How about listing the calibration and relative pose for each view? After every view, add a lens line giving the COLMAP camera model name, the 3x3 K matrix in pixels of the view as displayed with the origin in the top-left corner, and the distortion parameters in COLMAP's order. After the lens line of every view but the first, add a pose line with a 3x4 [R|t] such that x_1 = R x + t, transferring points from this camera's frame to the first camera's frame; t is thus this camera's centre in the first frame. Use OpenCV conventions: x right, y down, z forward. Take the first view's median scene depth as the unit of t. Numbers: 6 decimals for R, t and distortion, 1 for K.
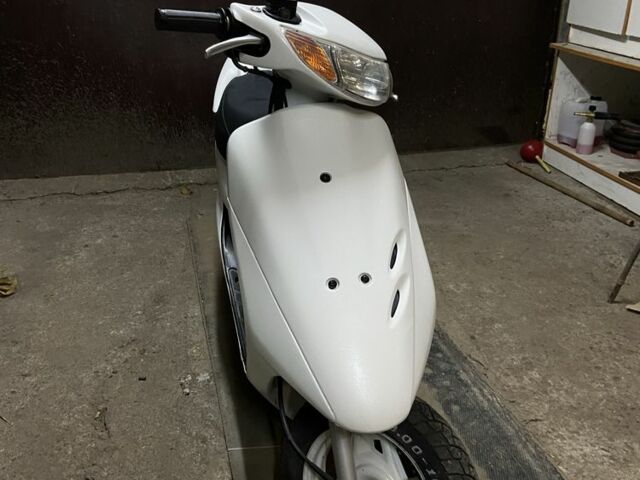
lens RADIAL K [[621.2, 0, 320.0], [0, 621.2, 240.0], [0, 0, 1]] dist [0.129094, -0.181283]
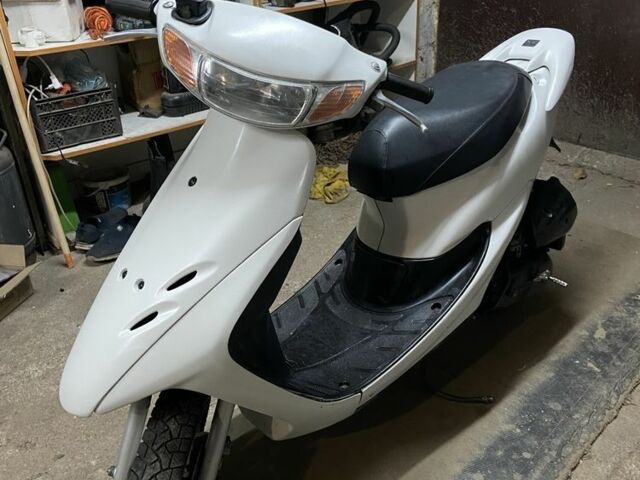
lens RADIAL K [[621.2, 0, 320.0], [0, 621.2, 240.0], [0, 0, 1]] dist [0.129094, -0.181283]
pose [[0.515048, 0.413651, -0.750745, 0.302896], [-0.323649, 0.904866, 0.276530, -0.121599], [0.793710, 0.100551, 0.599928, 0.179549]]
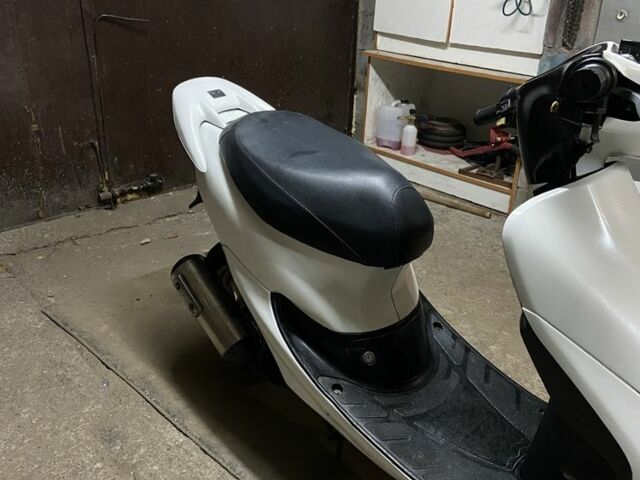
lens RADIAL K [[621.2, 0, 320.0], [0, 621.2, 240.0], [0, 0, 1]] dist [0.129094, -0.181283]
pose [[0.856977, -0.186165, 0.480556, -0.240781], [0.180816, 0.981811, 0.057899, -0.083730], [-0.482594, 0.037274, 0.875051, 0.162395]]
